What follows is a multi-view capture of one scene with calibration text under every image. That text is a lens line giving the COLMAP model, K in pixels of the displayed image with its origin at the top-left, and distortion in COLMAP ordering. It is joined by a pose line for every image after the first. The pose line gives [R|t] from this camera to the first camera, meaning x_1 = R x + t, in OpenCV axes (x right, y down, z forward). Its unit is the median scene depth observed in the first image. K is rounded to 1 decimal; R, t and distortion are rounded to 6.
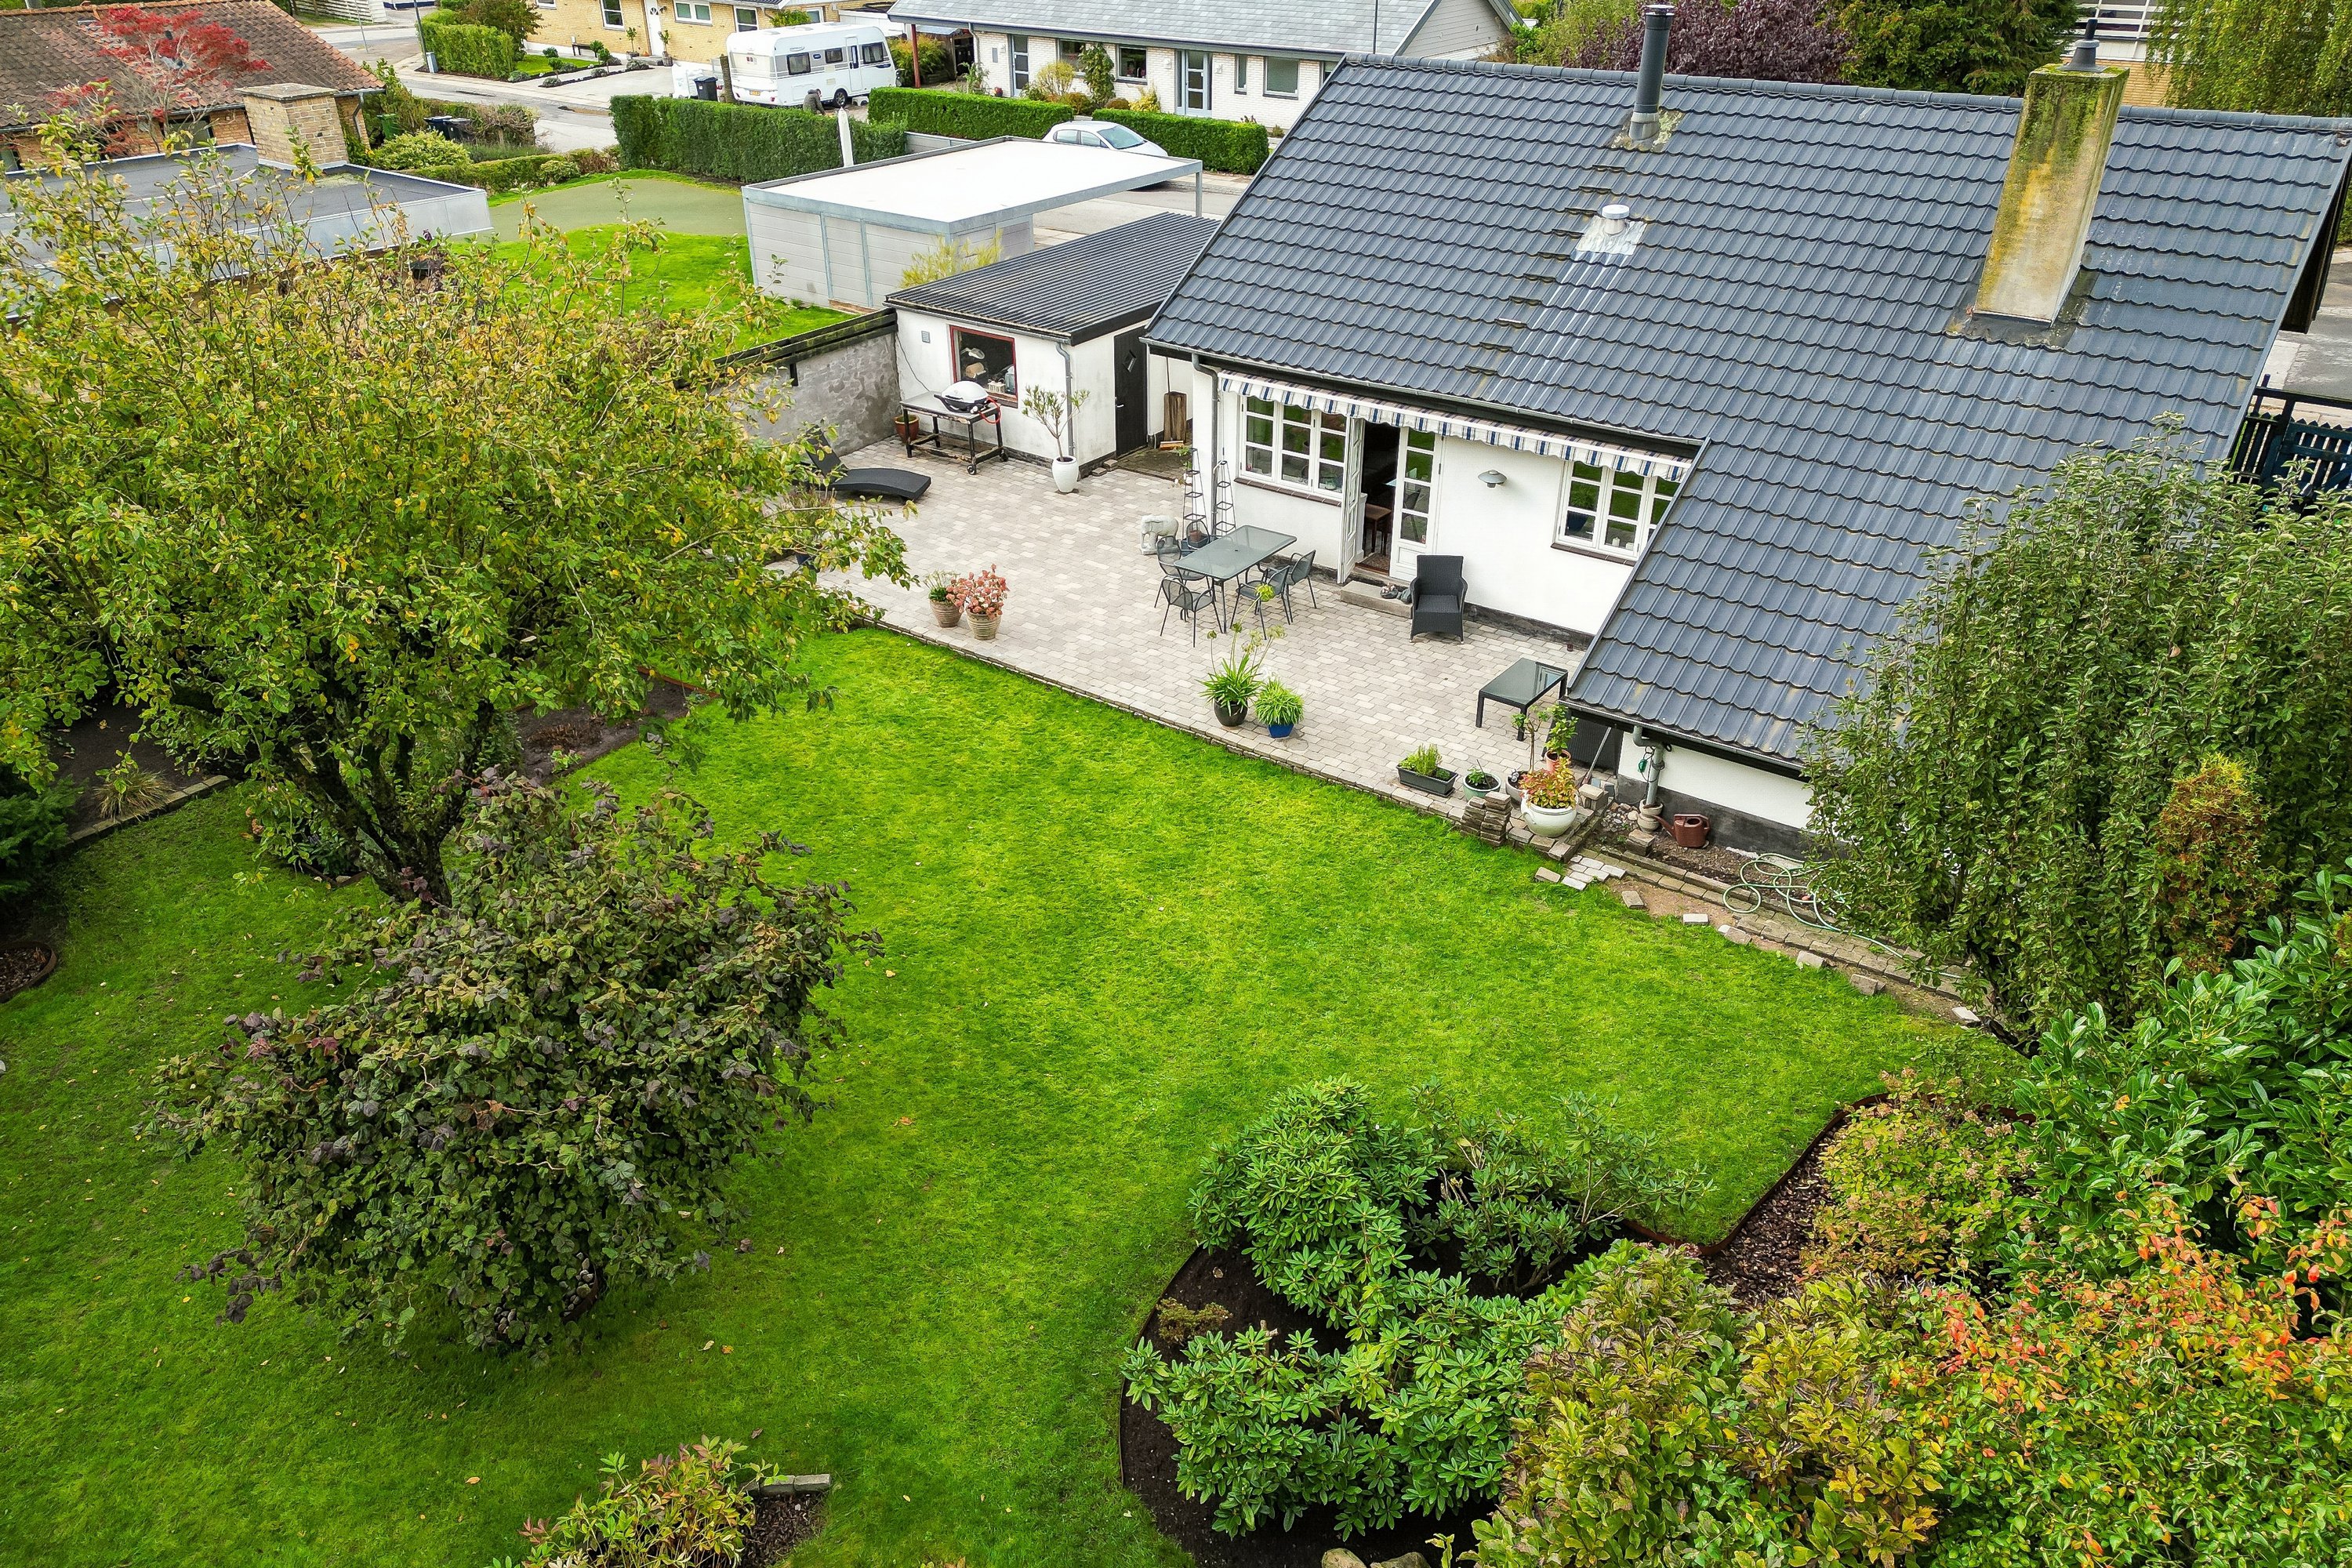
lens RADIAL K [[1641.2, 0, 1177.8], [0, 1641.2, 791.3], [0, 0, 1]] dist [0.062532, -0.044658]
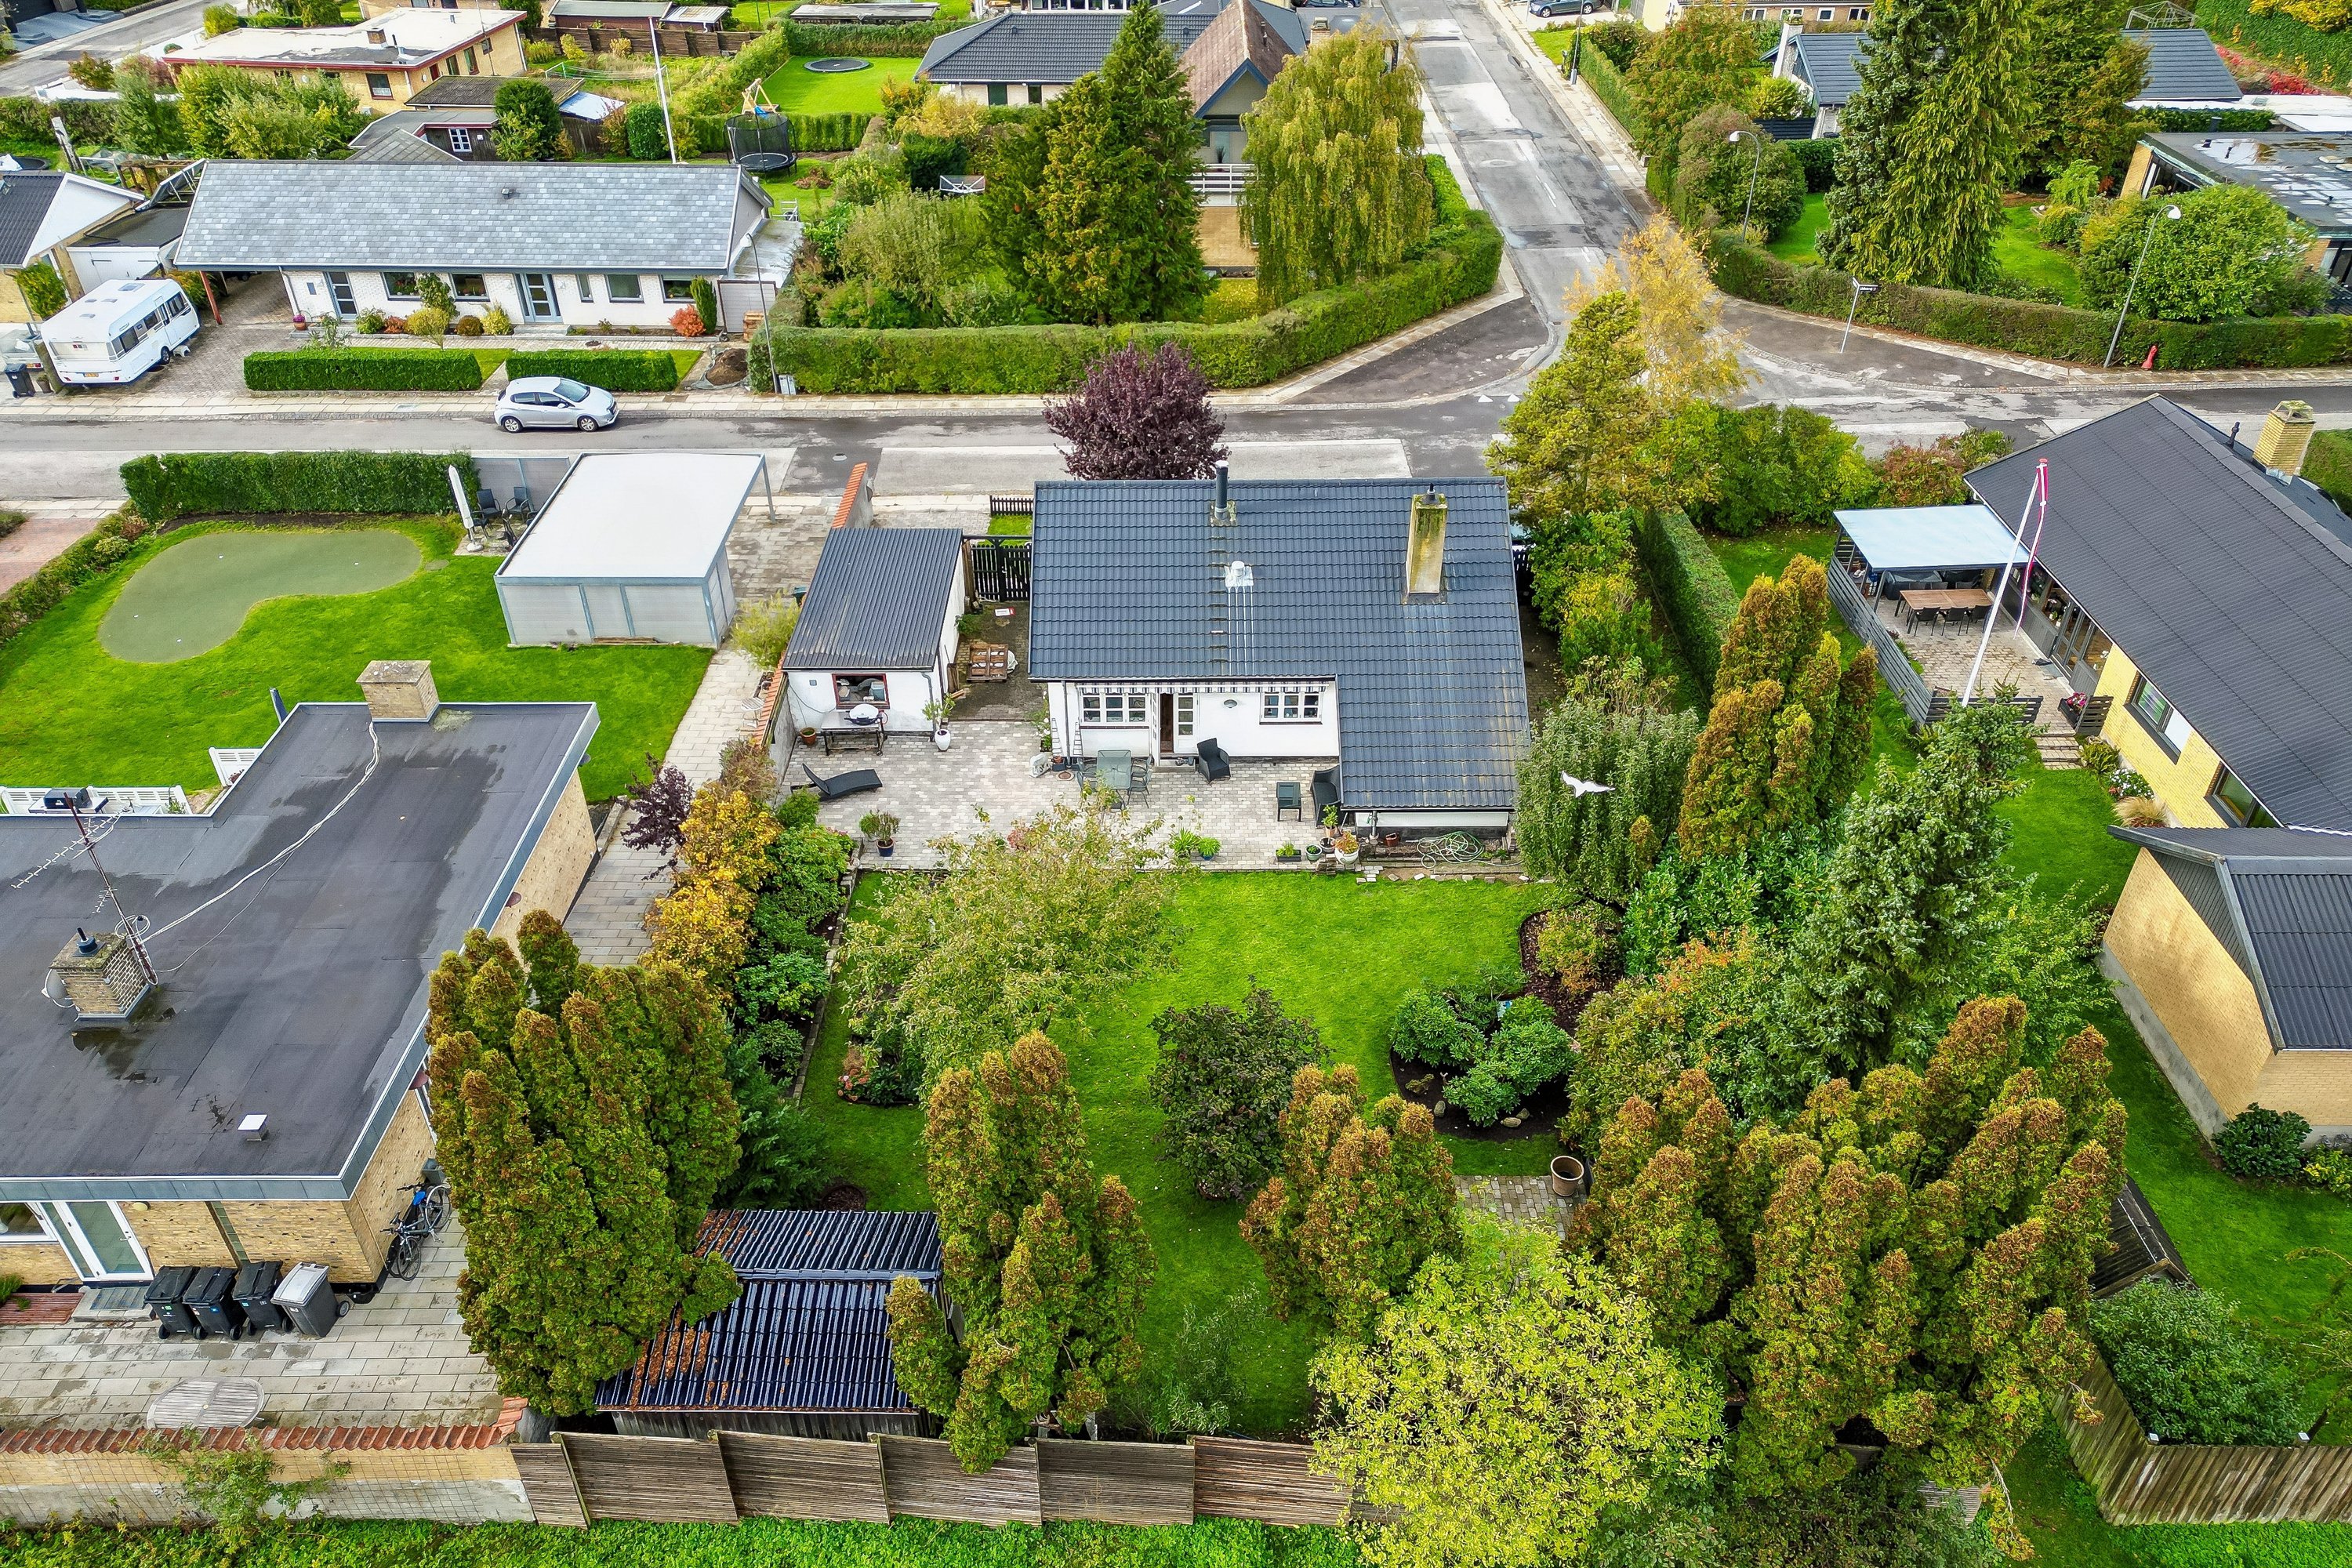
lens RADIAL K [[1641.2, 0, 1174.9], [0, 1641.2, 780.3], [0, 0, 1]] dist [0.062532, -0.044658]
pose [[0.812380, -0.339104, 0.474391, -0.853966], [0.298758, 0.940683, 0.160806, -0.435633], [-0.500781, 0.011093, 0.865503, -0.740994]]
